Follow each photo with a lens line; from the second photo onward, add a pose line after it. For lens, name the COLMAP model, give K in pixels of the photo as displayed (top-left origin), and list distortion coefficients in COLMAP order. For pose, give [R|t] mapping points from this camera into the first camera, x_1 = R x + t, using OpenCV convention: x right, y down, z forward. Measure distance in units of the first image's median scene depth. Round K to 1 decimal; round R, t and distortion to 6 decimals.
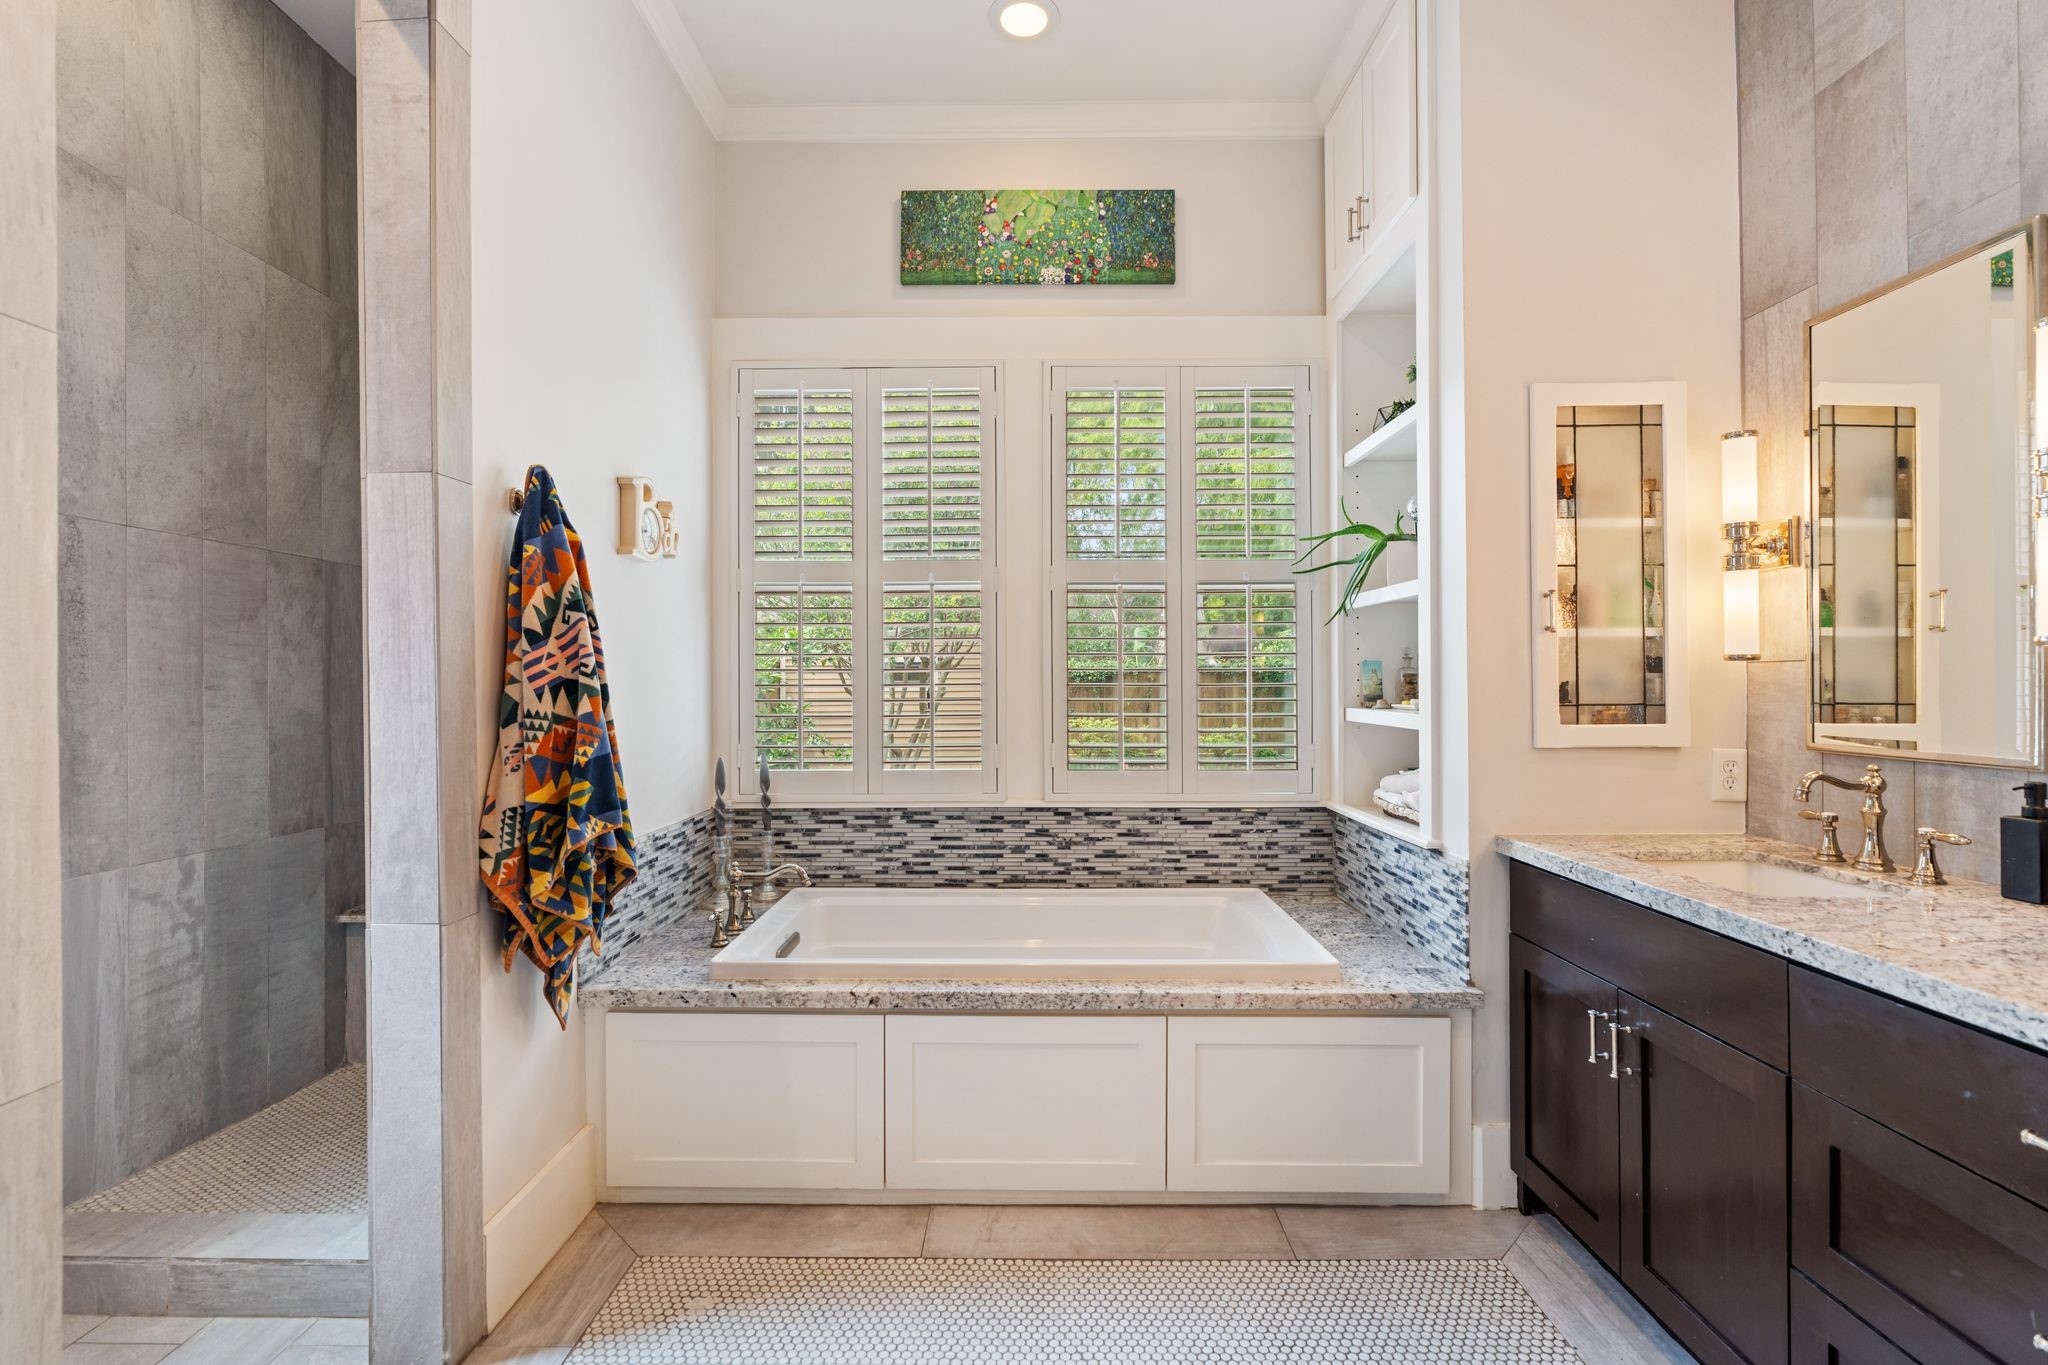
lens RADIAL K [[927.3, 0, 1025.1], [0, 927.3, 680.6], [0, 0, 1]] dist [-0.010251, 0.002524]
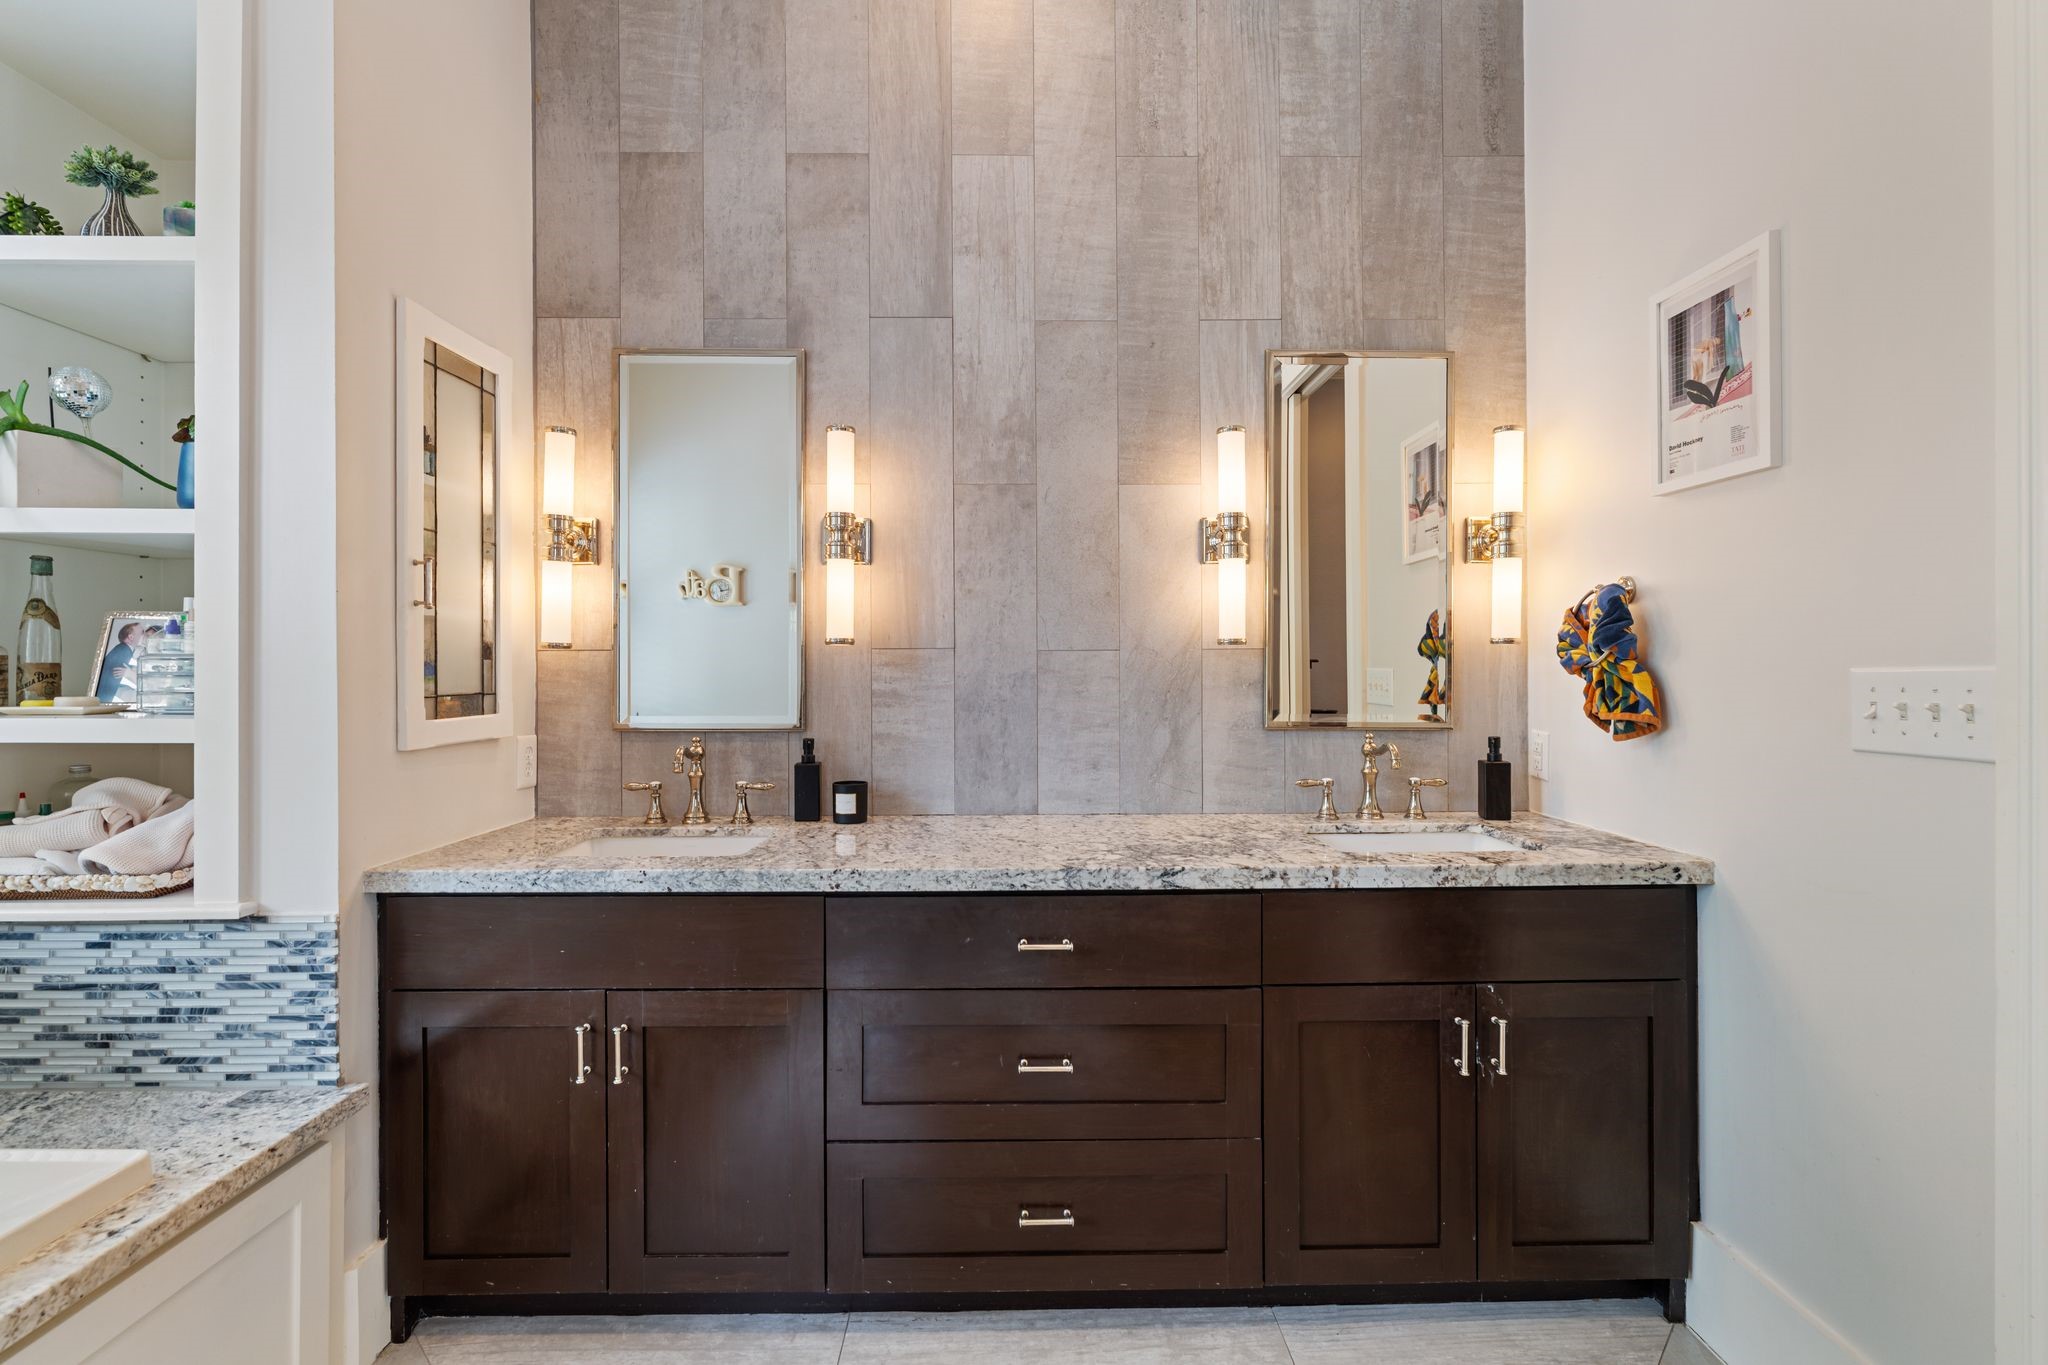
lens RADIAL K [[927.3, 0, 1022.5], [0, 927.3, 667.0], [0, 0, 1]] dist [-0.010251, 0.002524]
pose [[-0.021101, 0.004394, 0.999768, -0.261872], [-0.000632, 0.999990, -0.004408, 0.003025], [-0.999777, -0.000725, -0.021098, 0.483070]]
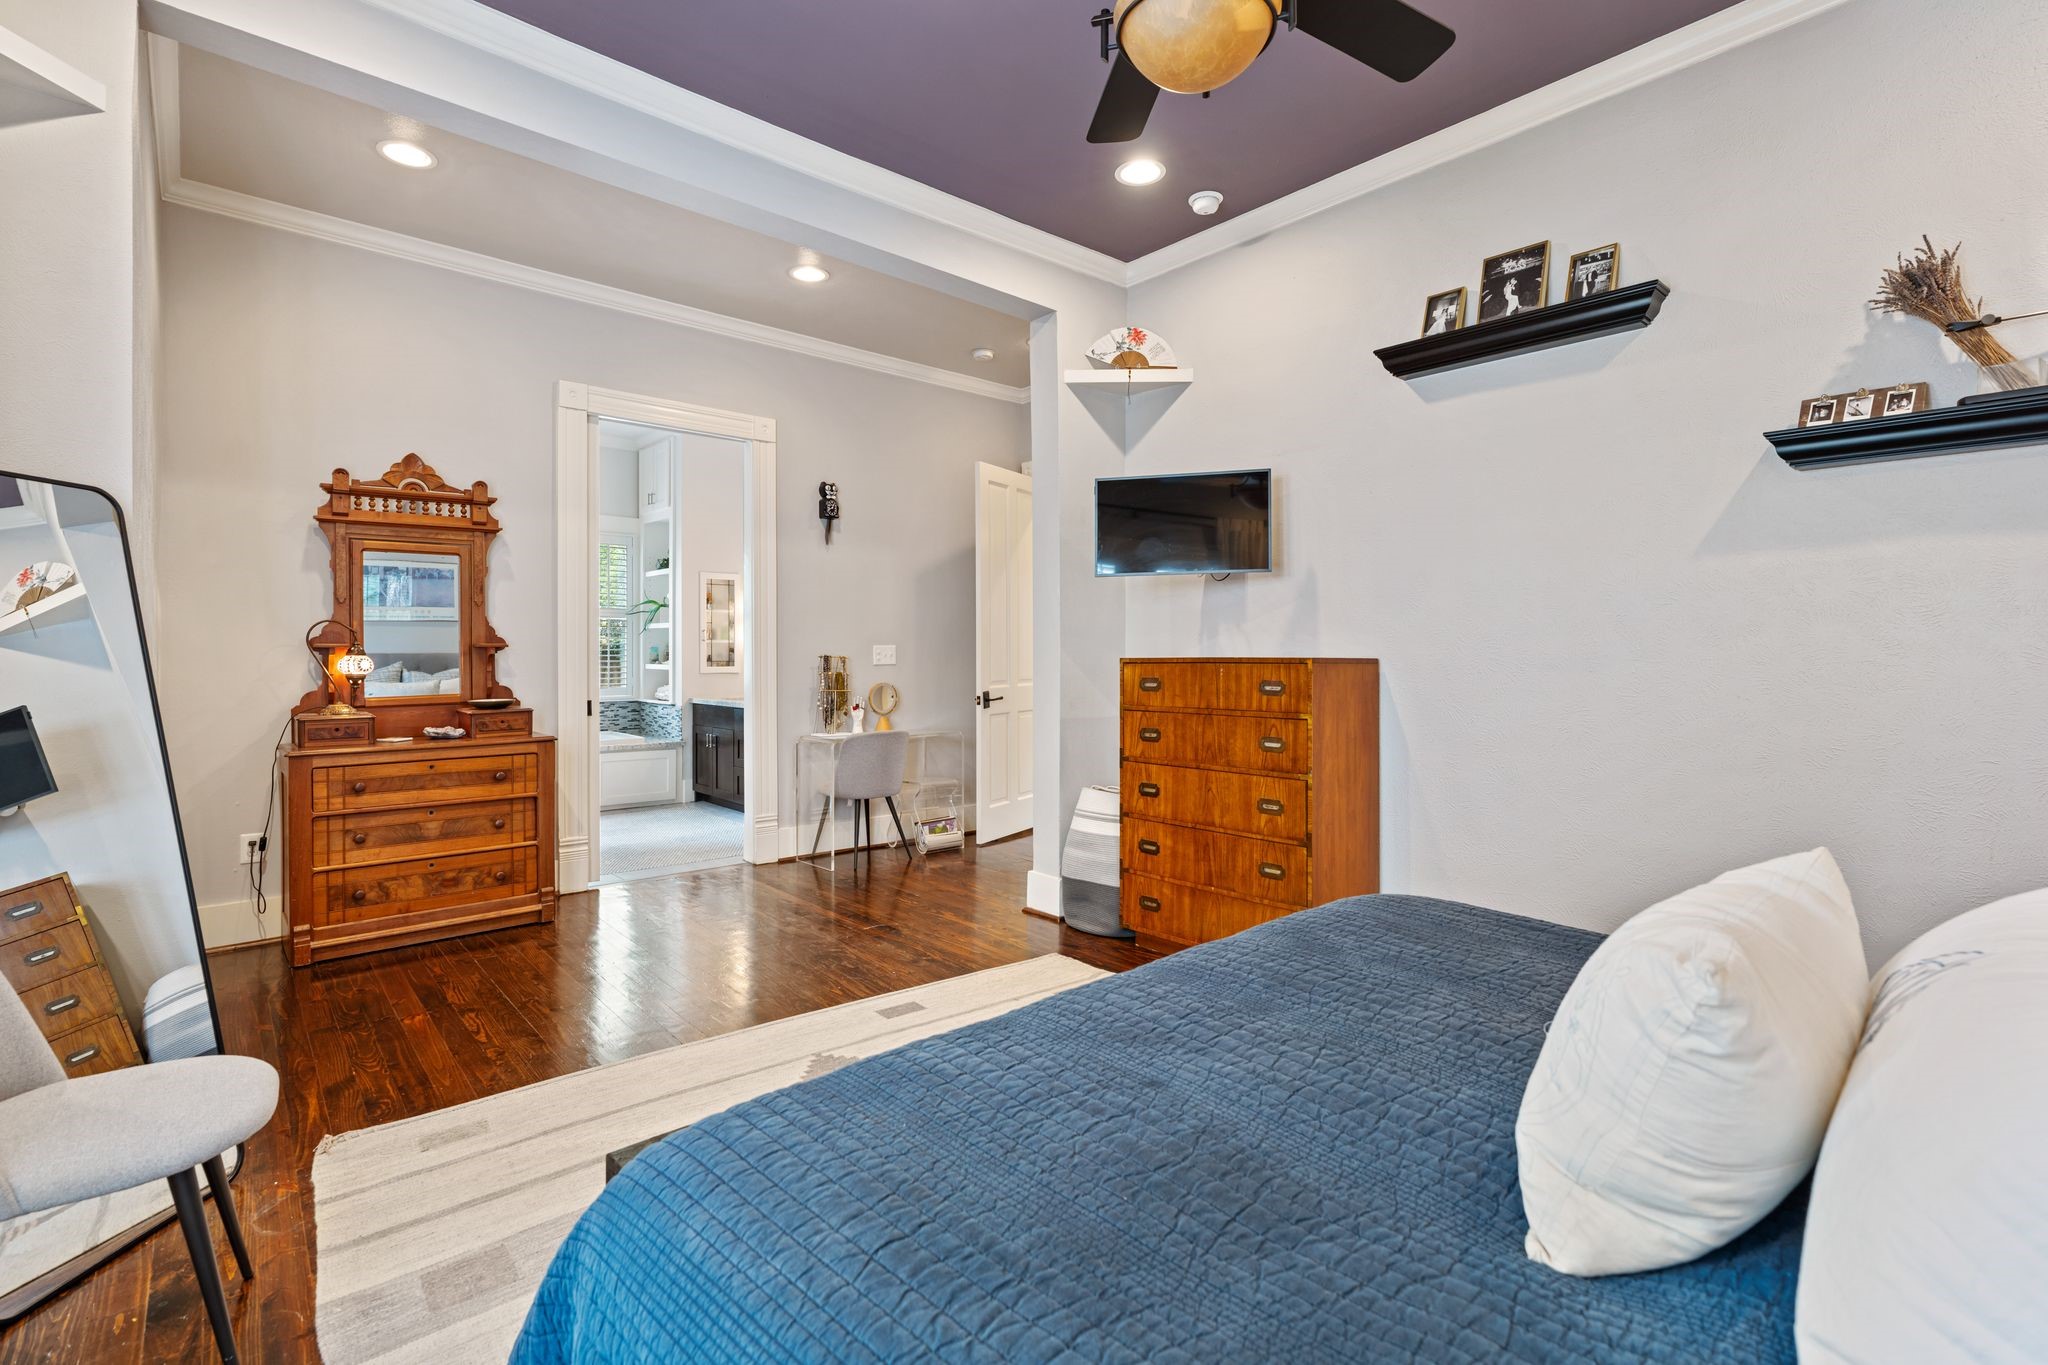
lens RADIAL K [[927.3, 0, 1010.0], [0, 927.3, 676.1], [0, 0, 1]] dist [-0.010251, 0.002524]
pose [[0.748342, -0.000237, 0.663313, -0.939700], [-0.012069, 0.999830, 0.013974, 0.019702], [-0.663204, -0.018463, 0.748211, -2.505079]]
